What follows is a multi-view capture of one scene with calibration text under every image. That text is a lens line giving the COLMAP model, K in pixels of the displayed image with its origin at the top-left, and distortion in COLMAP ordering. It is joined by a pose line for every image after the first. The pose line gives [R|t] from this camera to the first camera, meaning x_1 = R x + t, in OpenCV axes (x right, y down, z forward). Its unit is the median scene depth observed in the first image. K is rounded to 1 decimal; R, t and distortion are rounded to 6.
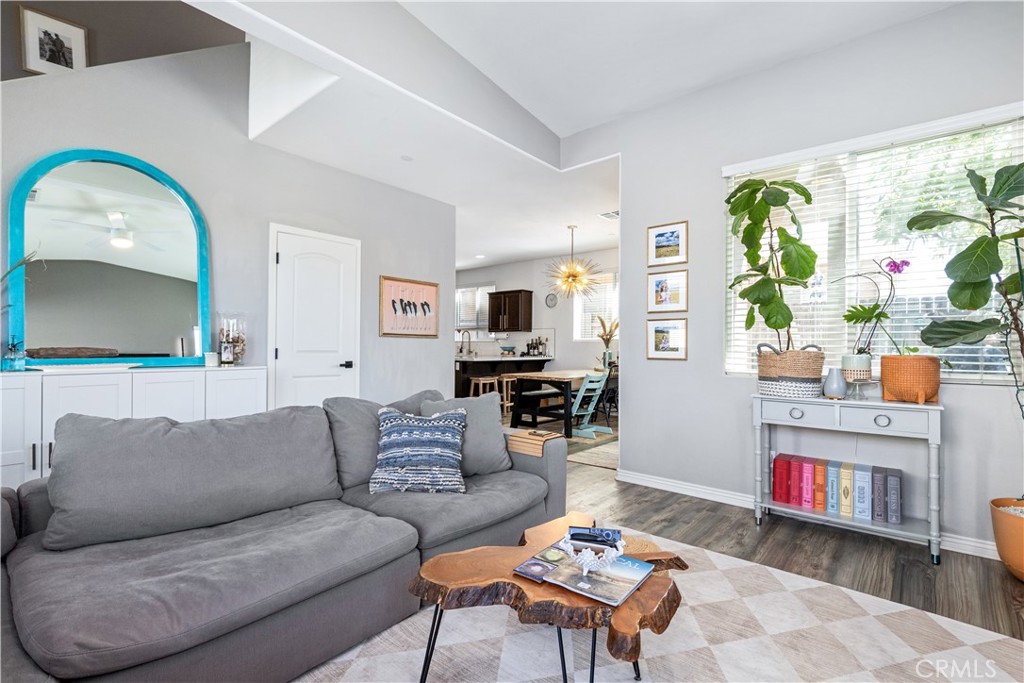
lens RADIAL K [[465.0, 0, 488.4], [0, 465.0, 346.8], [0, 0, 1]] dist [-0.000912, -0.001218]
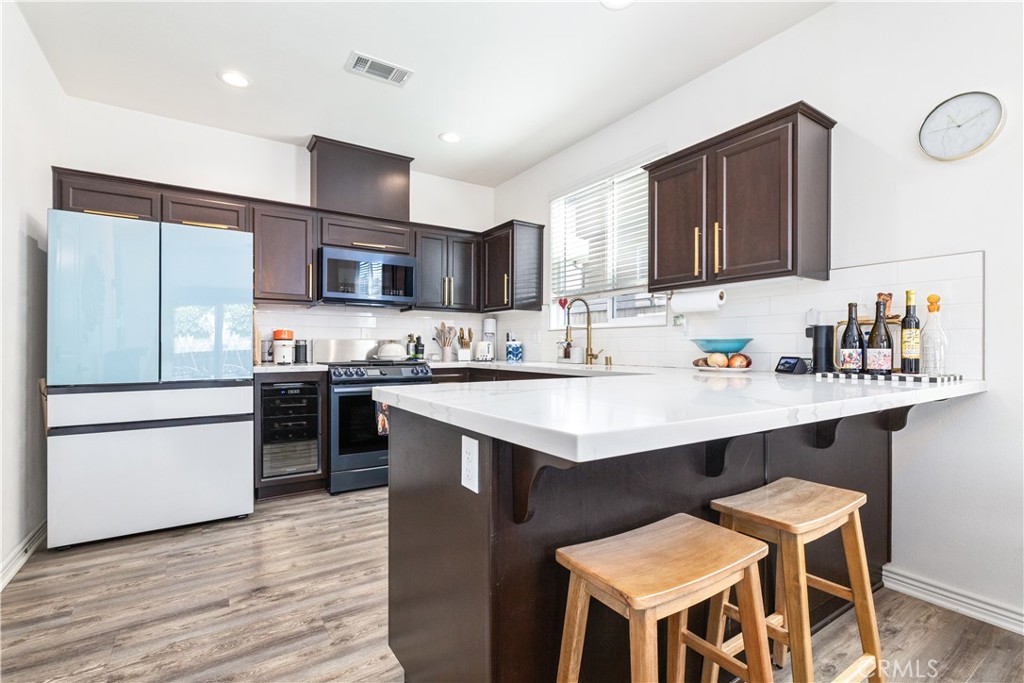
lens RADIAL K [[465.0, 0, 494.4], [0, 465.0, 347.1], [0, 0, 1]] dist [-0.000912, -0.001218]
pose [[0.964094, -0.005913, -0.265497, -0.017810], [0.005291, 0.999981, -0.003059, 0.004945], [0.265510, 0.001544, 0.964107, 0.712217]]
